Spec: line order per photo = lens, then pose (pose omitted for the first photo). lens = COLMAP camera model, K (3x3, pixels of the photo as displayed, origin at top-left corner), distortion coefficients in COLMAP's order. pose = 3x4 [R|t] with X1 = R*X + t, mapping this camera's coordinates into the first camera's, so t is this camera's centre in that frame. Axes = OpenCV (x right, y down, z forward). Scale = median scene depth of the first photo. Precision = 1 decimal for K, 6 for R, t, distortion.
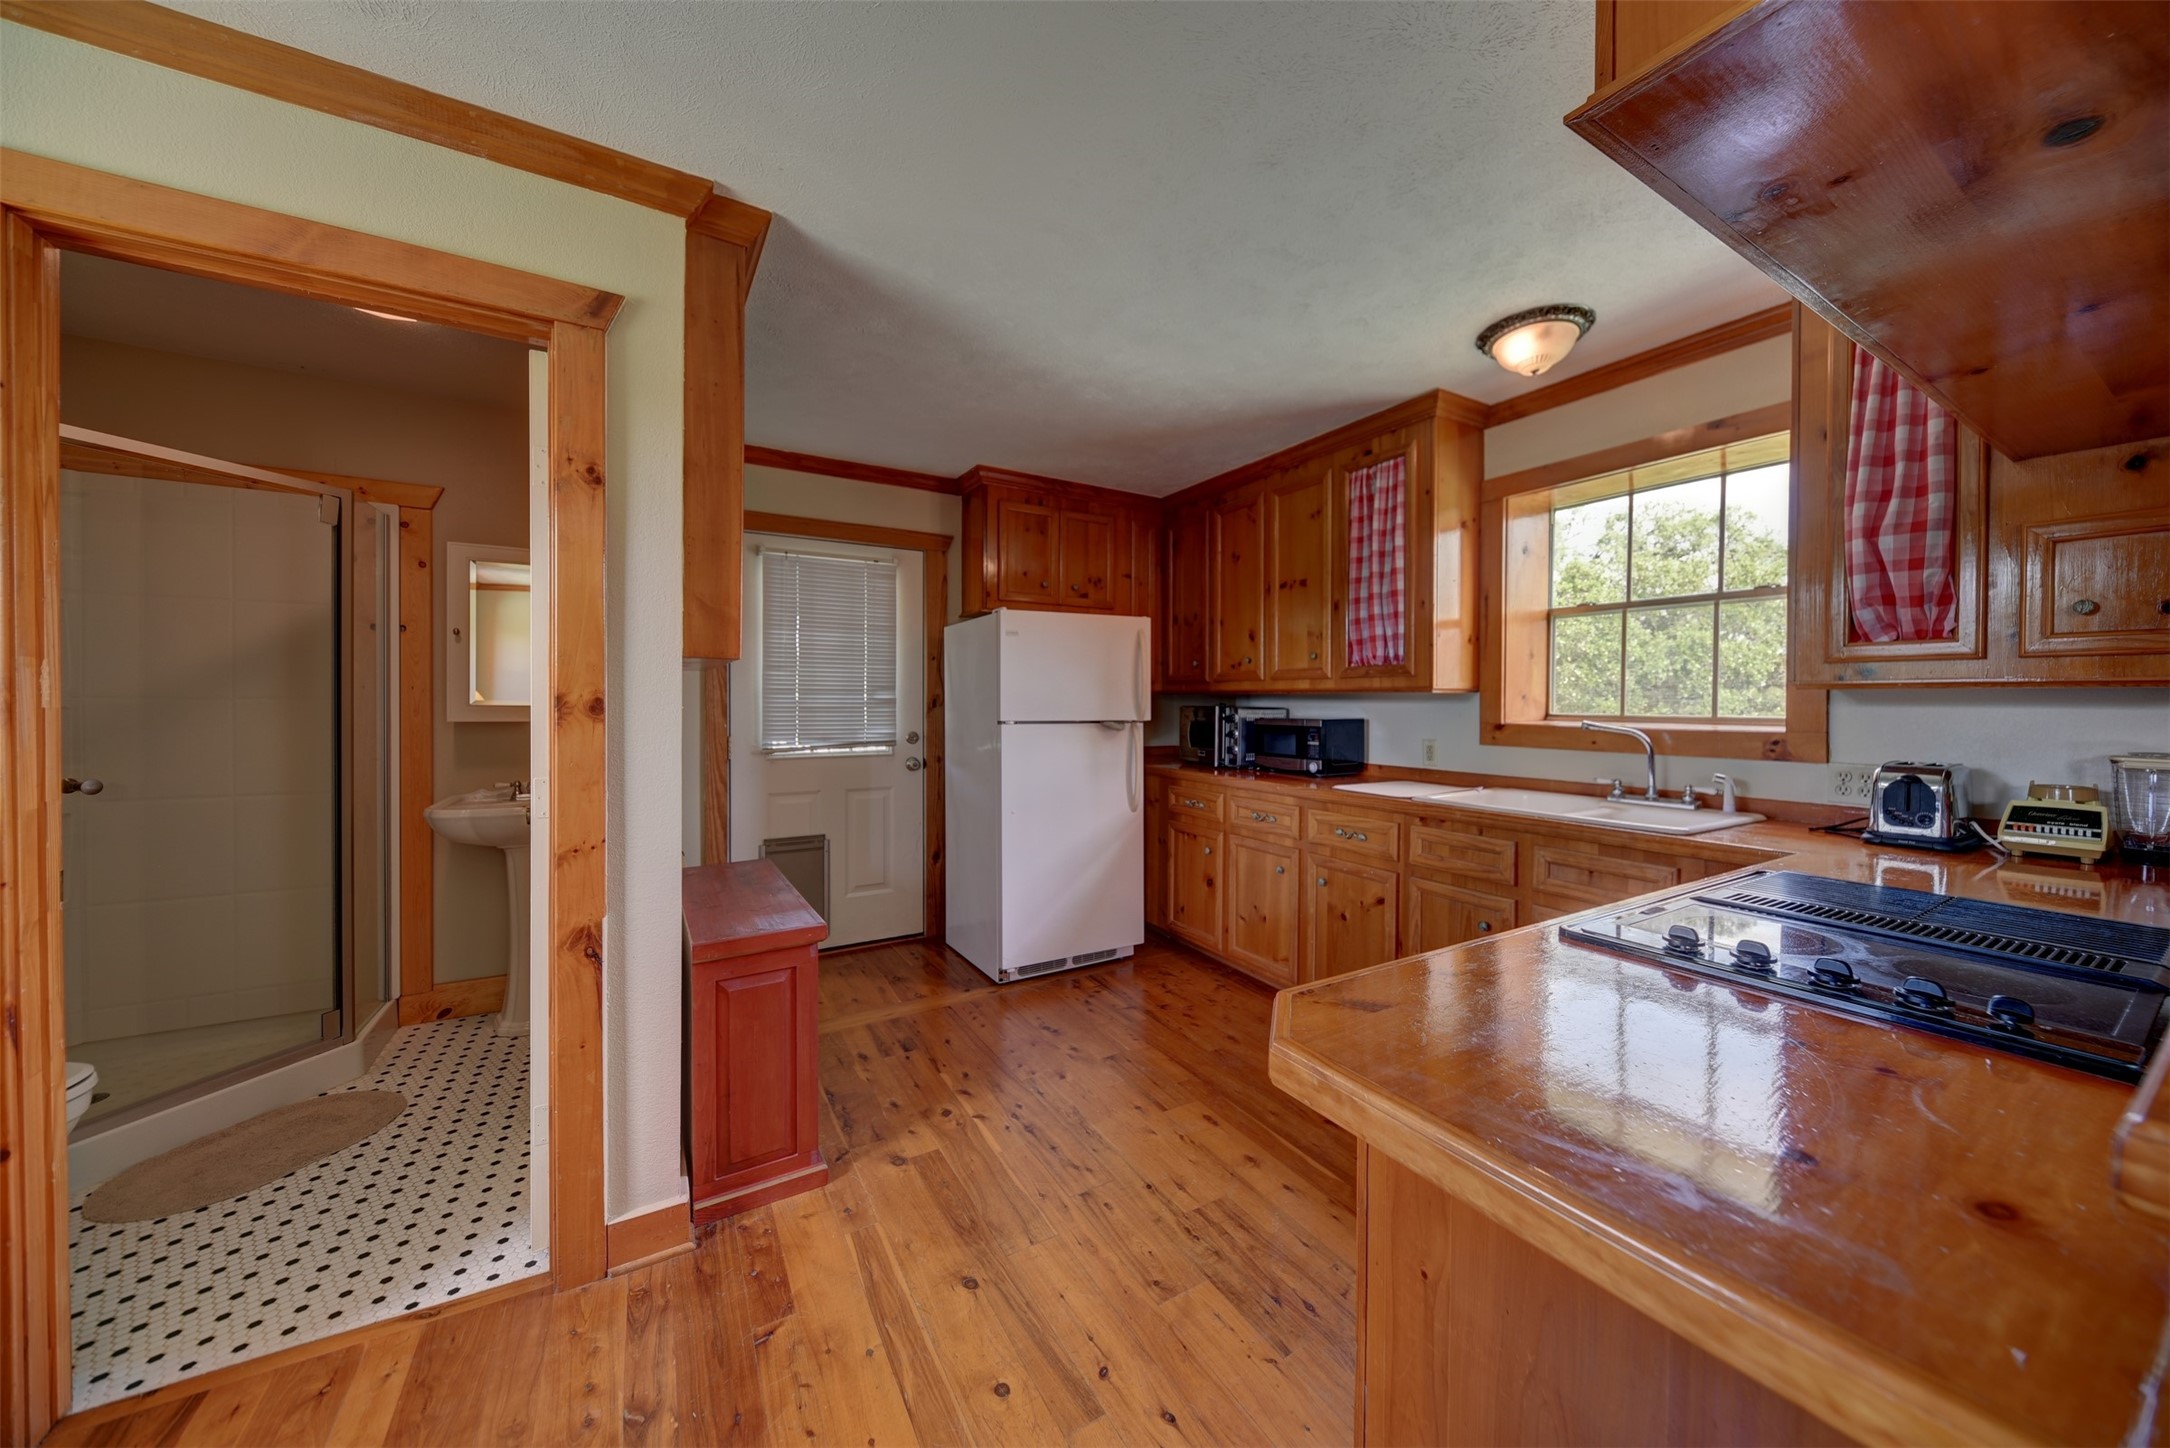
lens RADIAL K [[750.4, 0, 1133.6], [0, 750.4, 713.5], [0, 0, 1]] dist [-0.006964, -0.000371]
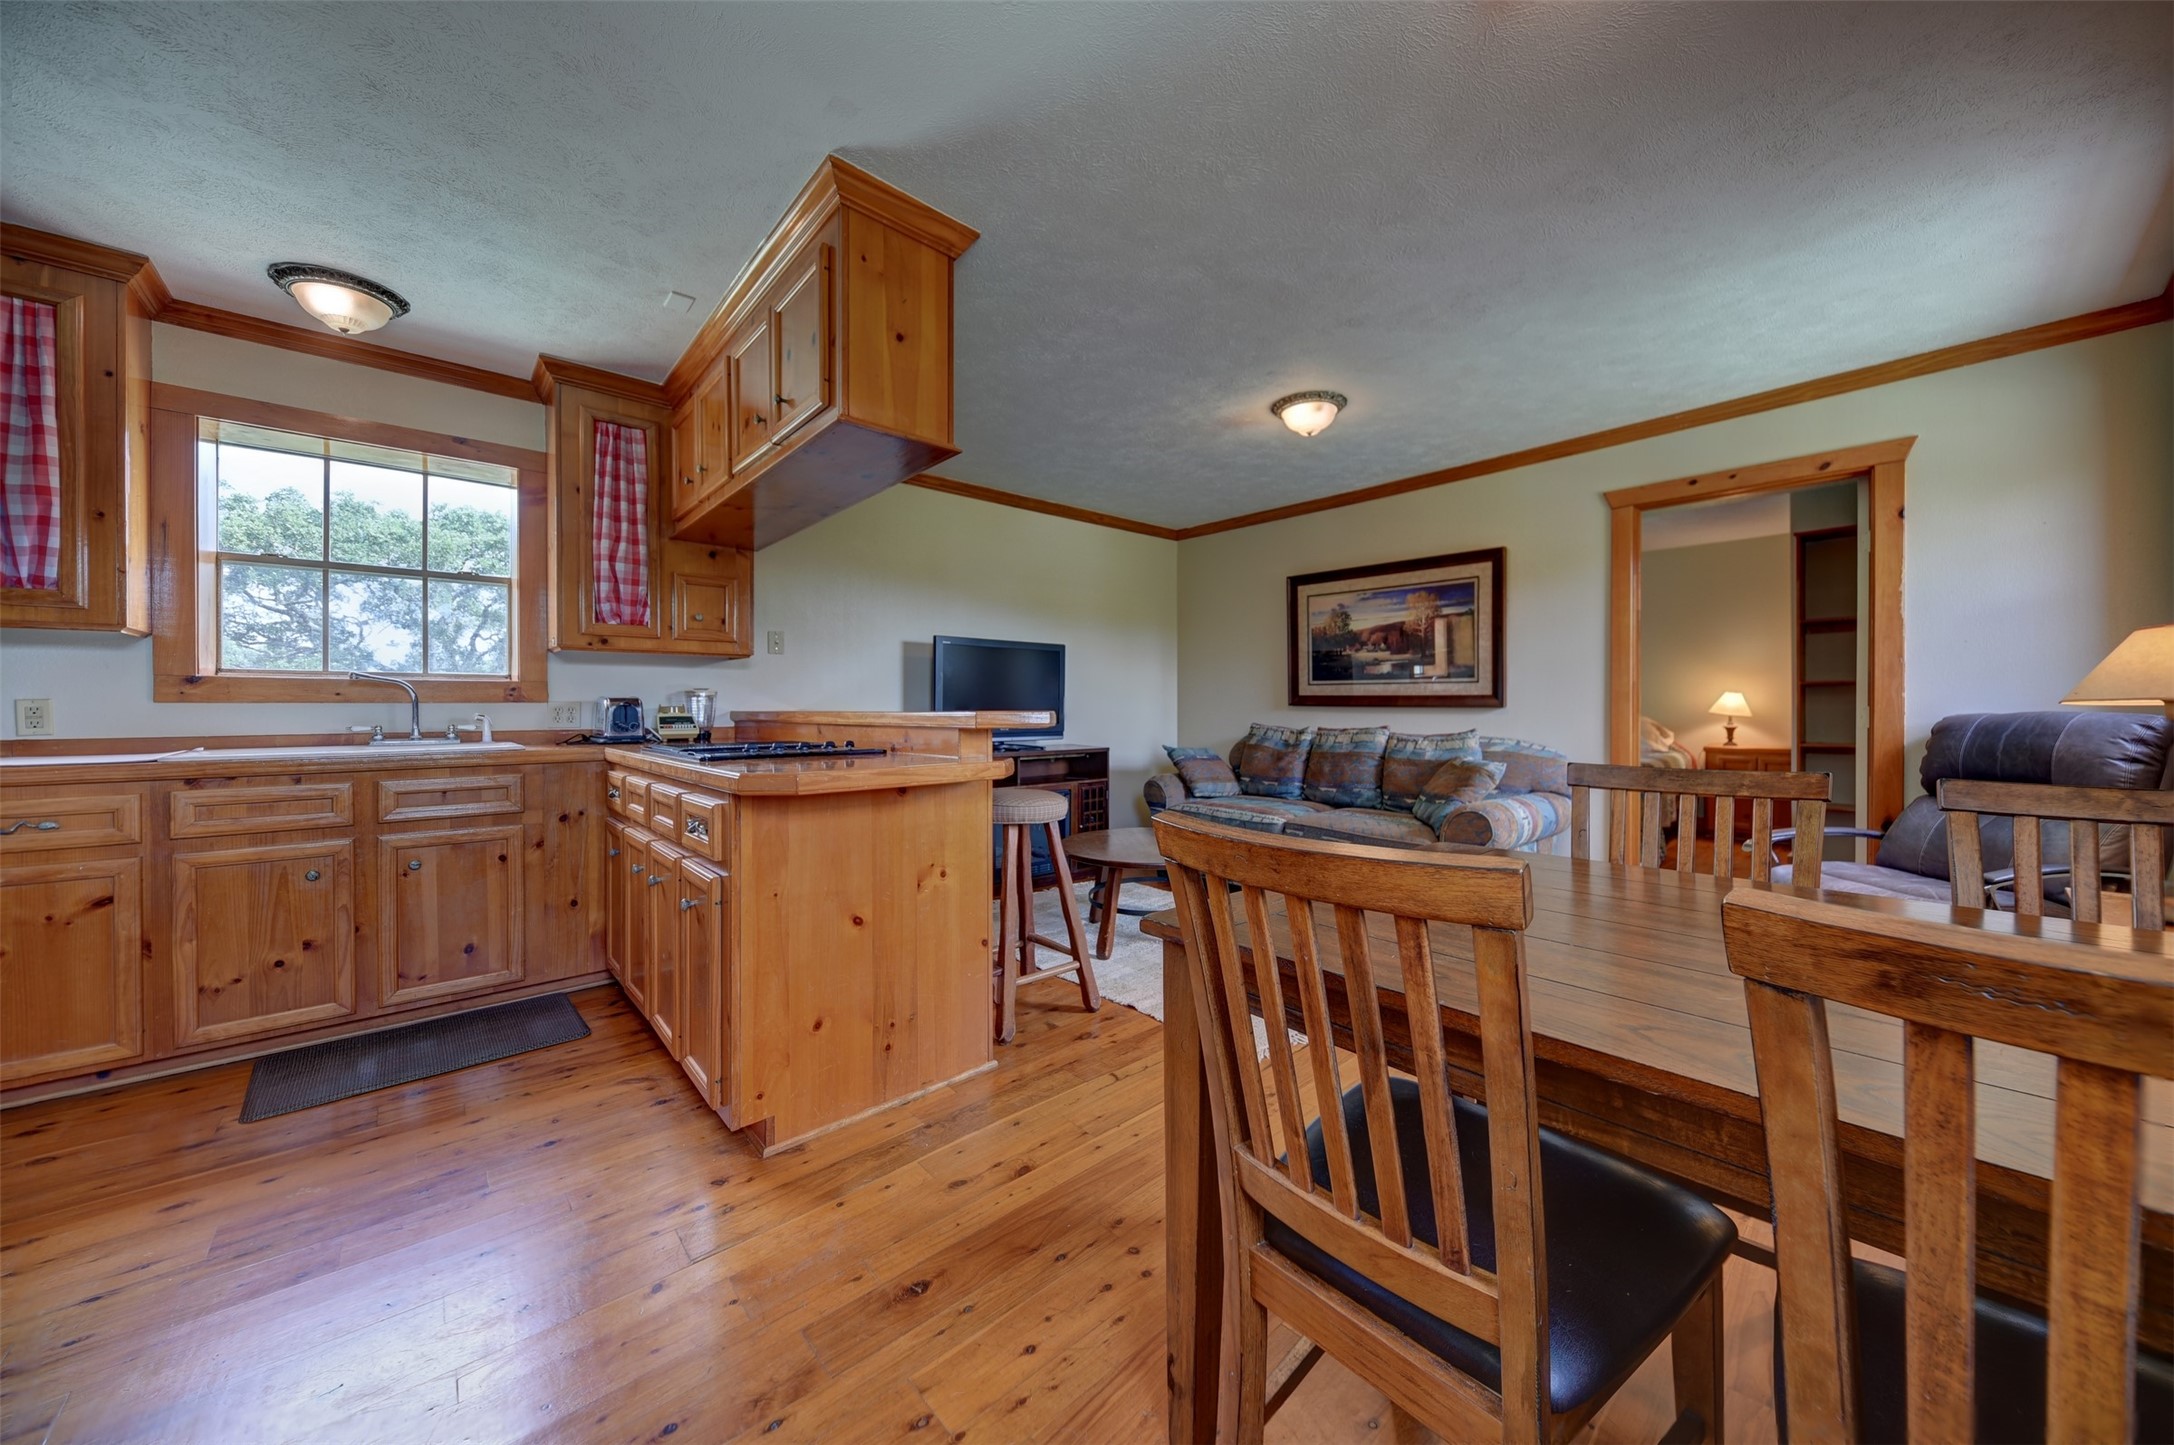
lens RADIAL K [[751.8, 0, 1093.7], [0, 751.8, 711.9], [0, 0, 1]] dist [-0.006964, -0.000371]
pose [[-0.165867, -0.009592, 0.986101, -0.657101], [0.018117, 0.999754, 0.012772, 0.077717], [-0.985982, 0.019983, -0.165652, 0.152810]]
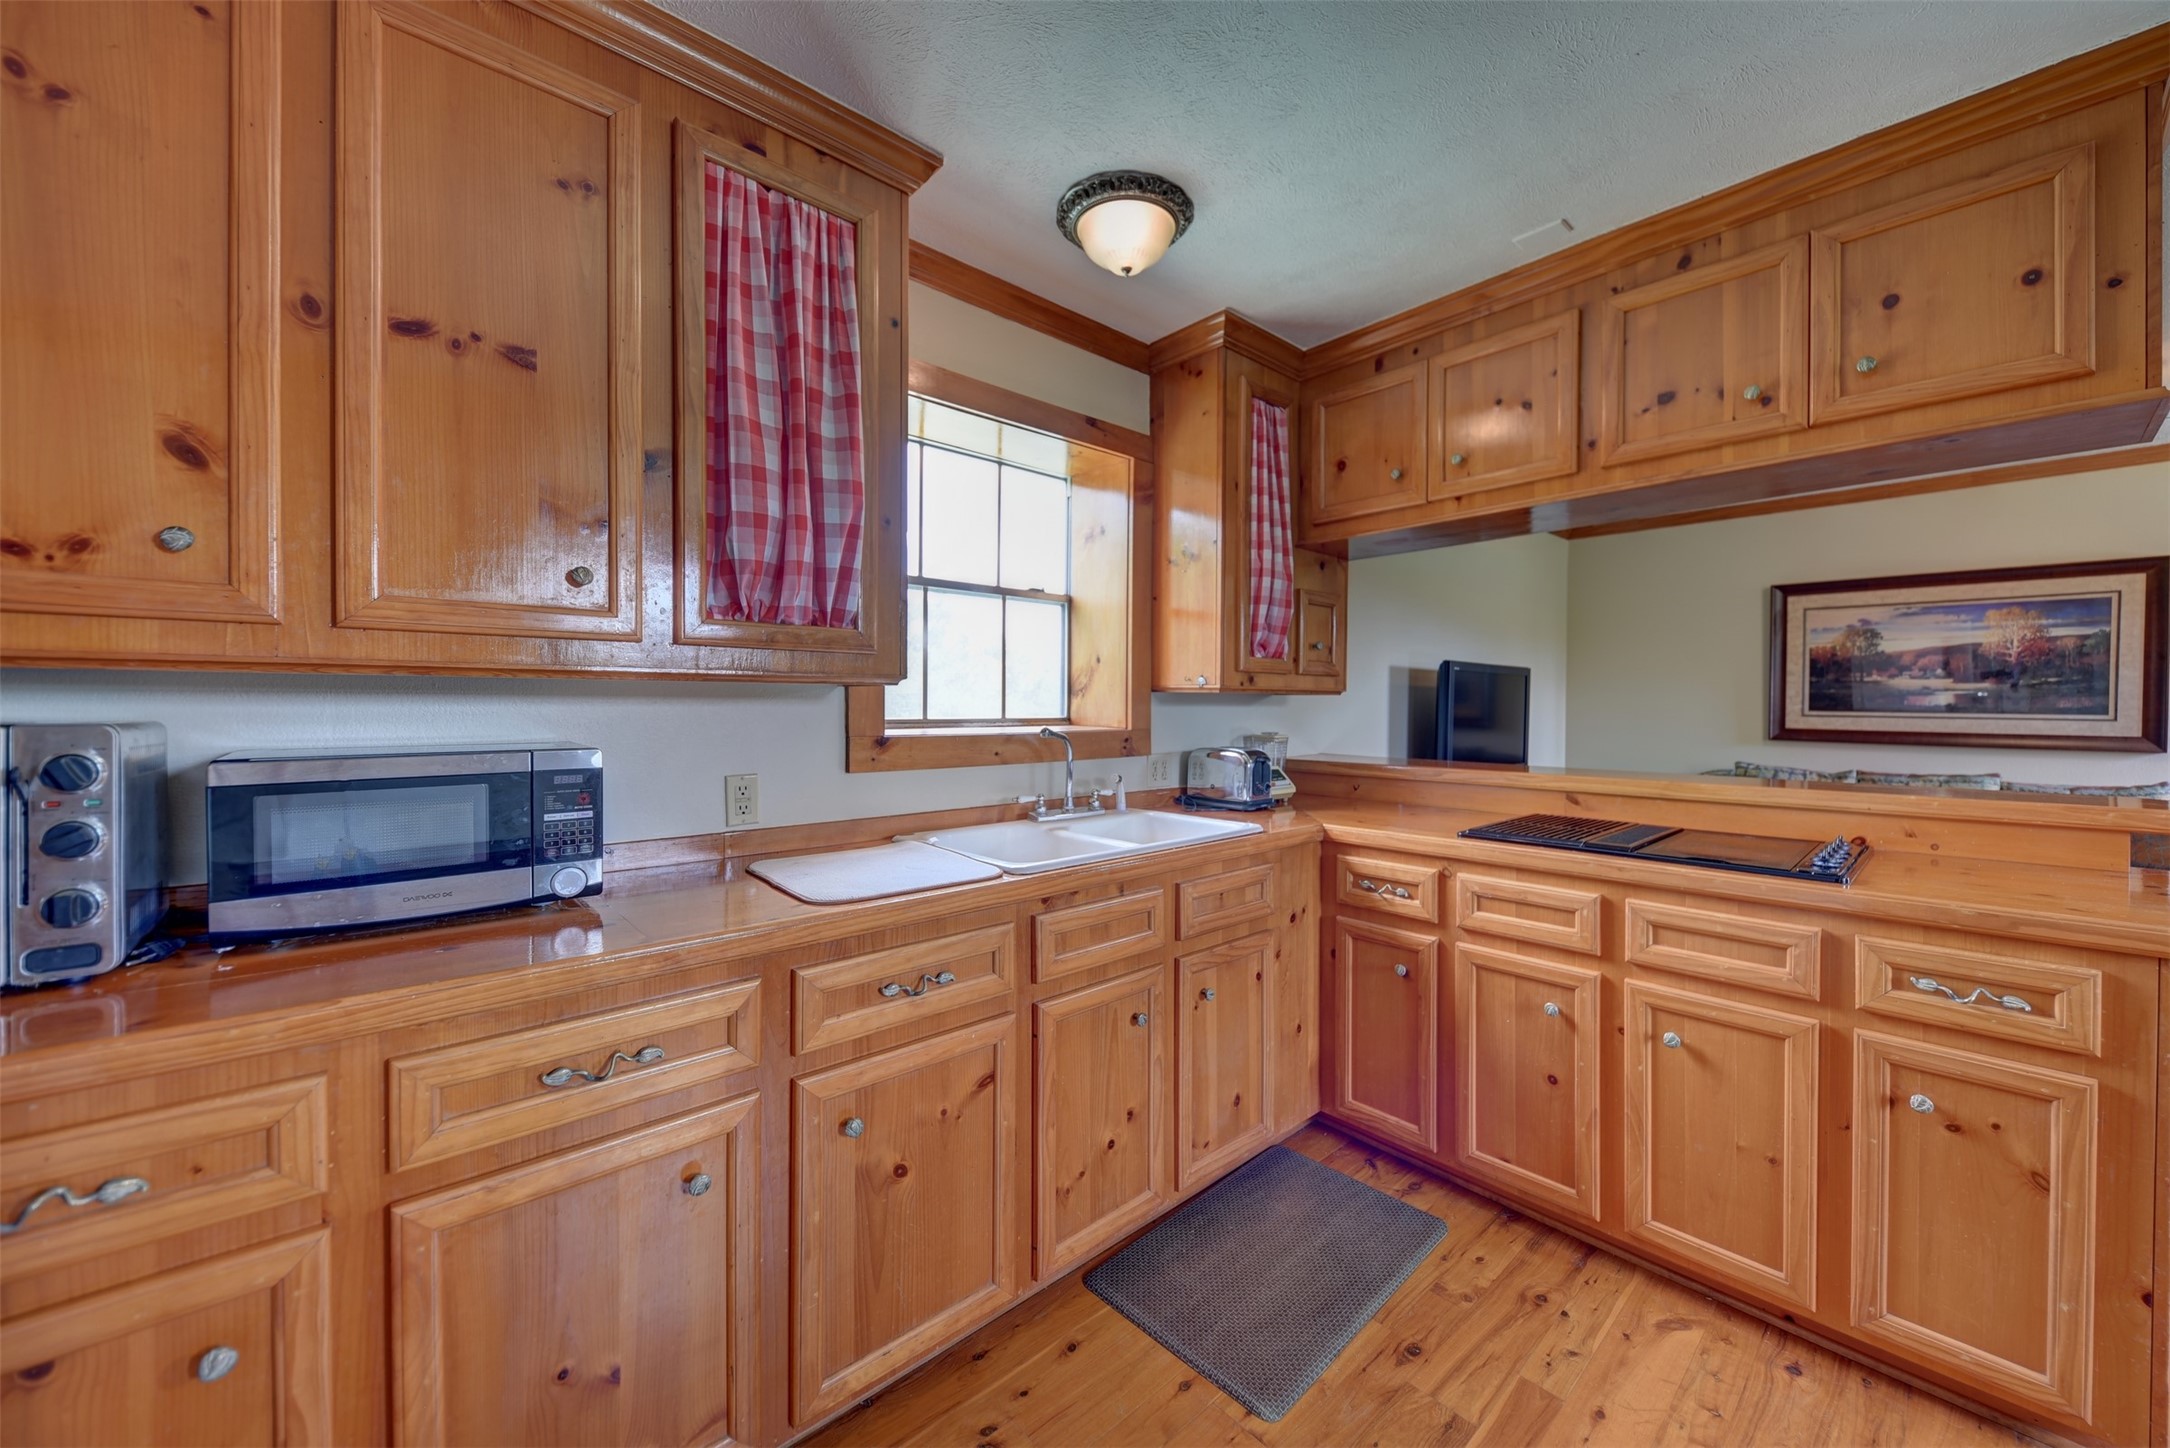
lens RADIAL K [[797.1, 0, 1083.3], [0, 797.1, 715.9], [0, 0, 1]] dist [0.006463, -0.000135]
pose [[-0.155926, -0.019817, 0.987570, -0.264511], [0.011707, 0.999691, 0.021908, -0.020980], [-0.987699, 0.014978, -0.155645, 1.168066]]
